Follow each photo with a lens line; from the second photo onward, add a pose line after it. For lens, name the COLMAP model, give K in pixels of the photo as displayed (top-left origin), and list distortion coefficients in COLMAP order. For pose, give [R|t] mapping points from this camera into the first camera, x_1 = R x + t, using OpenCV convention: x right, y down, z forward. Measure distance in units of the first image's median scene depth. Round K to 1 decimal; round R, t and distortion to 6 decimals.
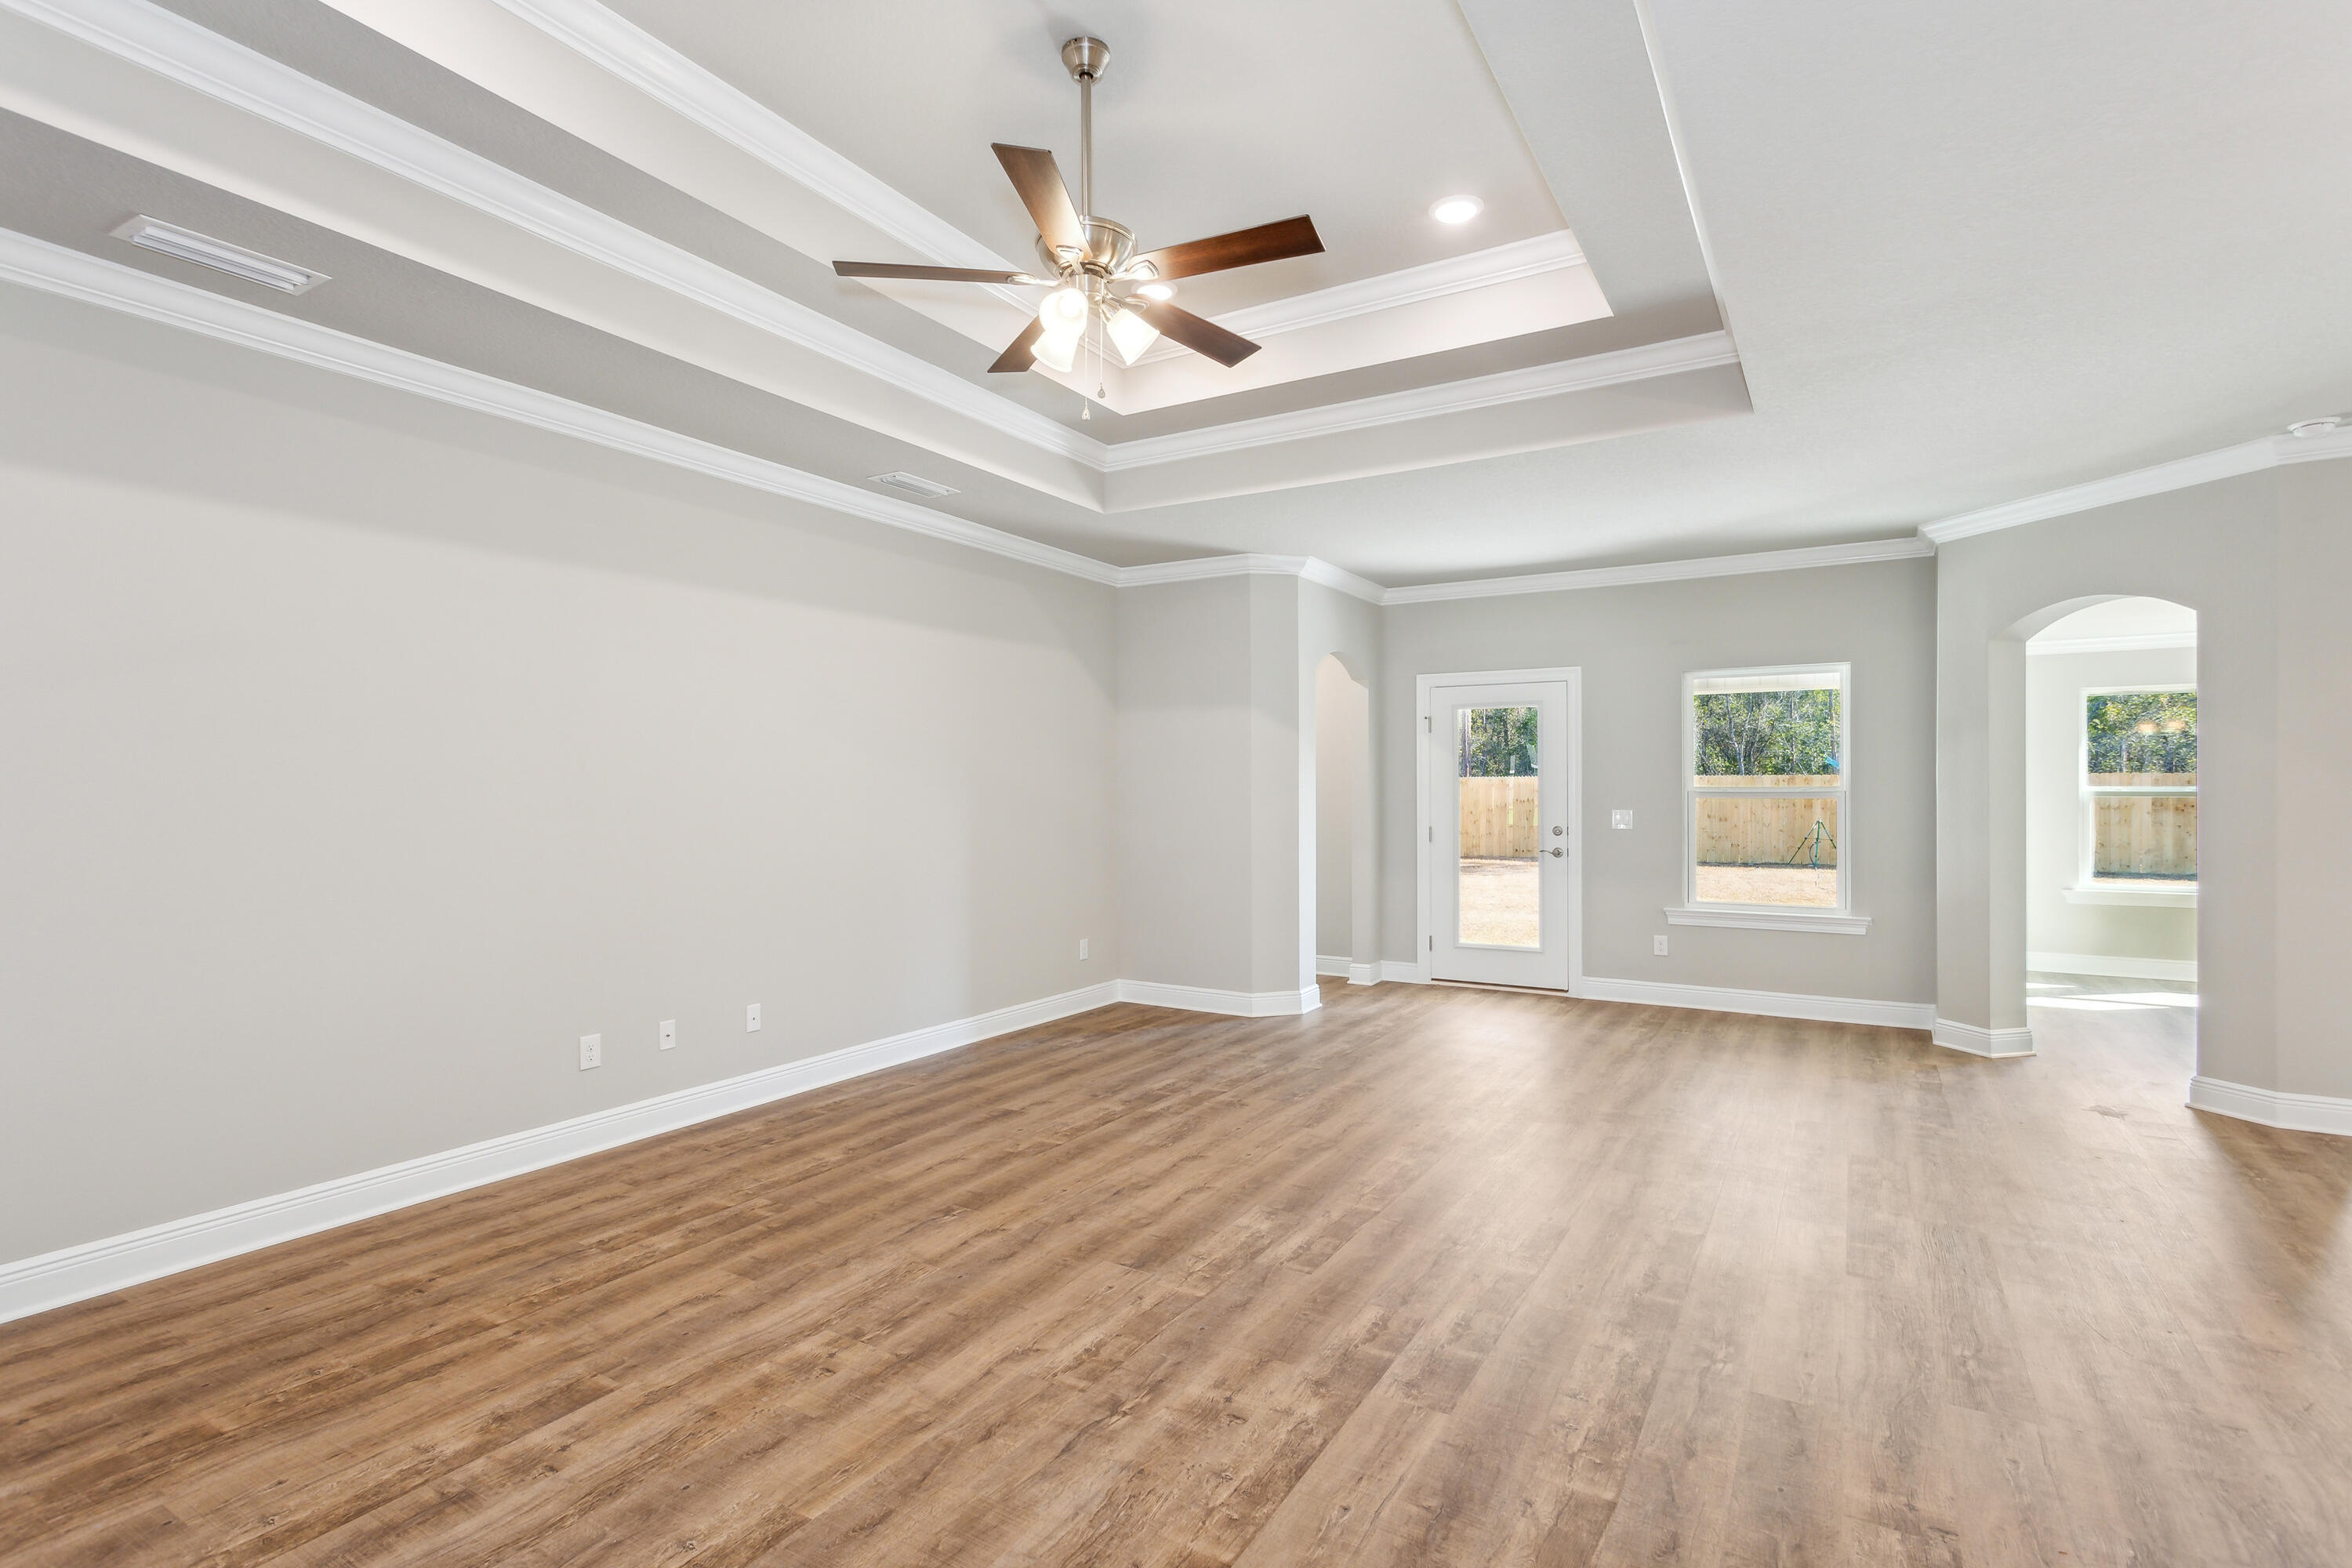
lens RADIAL K [[1145.0, 0, 1176.8], [0, 1145.0, 779.8], [0, 0, 1]] dist [0.013796, -0.001684]
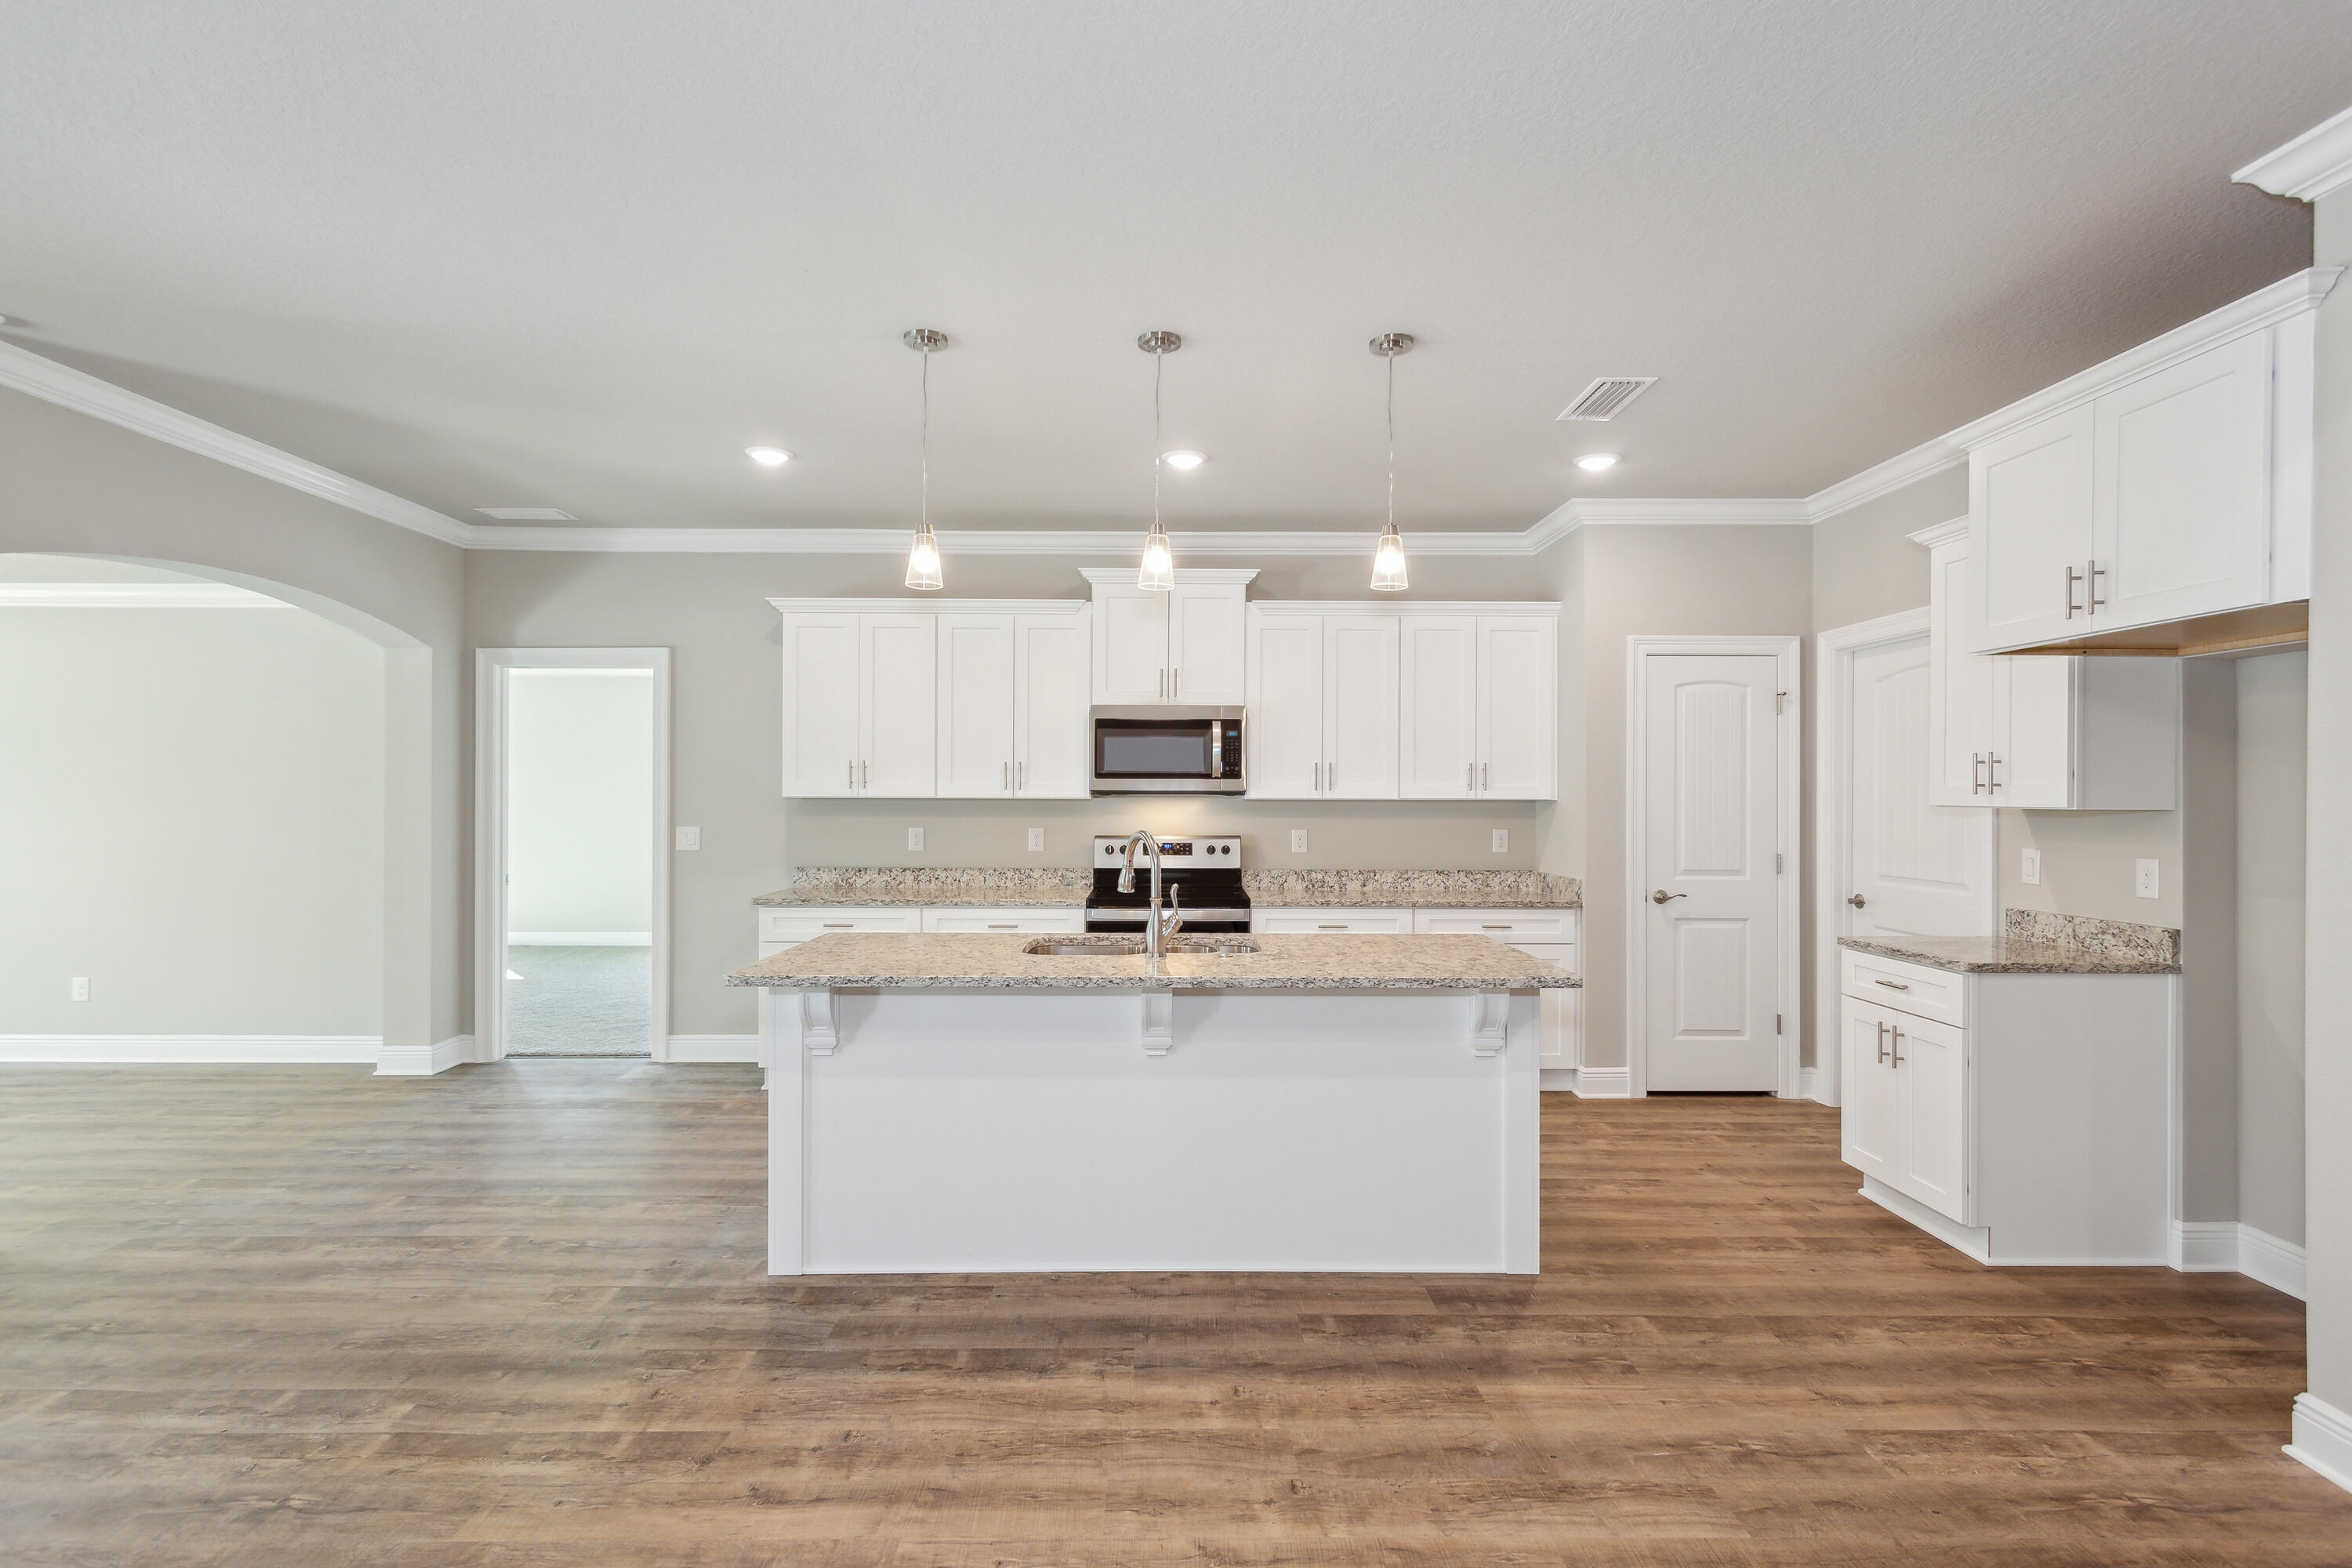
lens RADIAL K [[1145.0, 0, 1184.4], [0, 1145.0, 798.0], [0, 0, 1]] dist [0.013796, -0.001684]
pose [[-0.526099, -0.002258, 0.850420, -0.059074], [-0.009807, 0.999946, -0.003412, -0.001167], [-0.850367, -0.010135, -0.526093, 0.737060]]
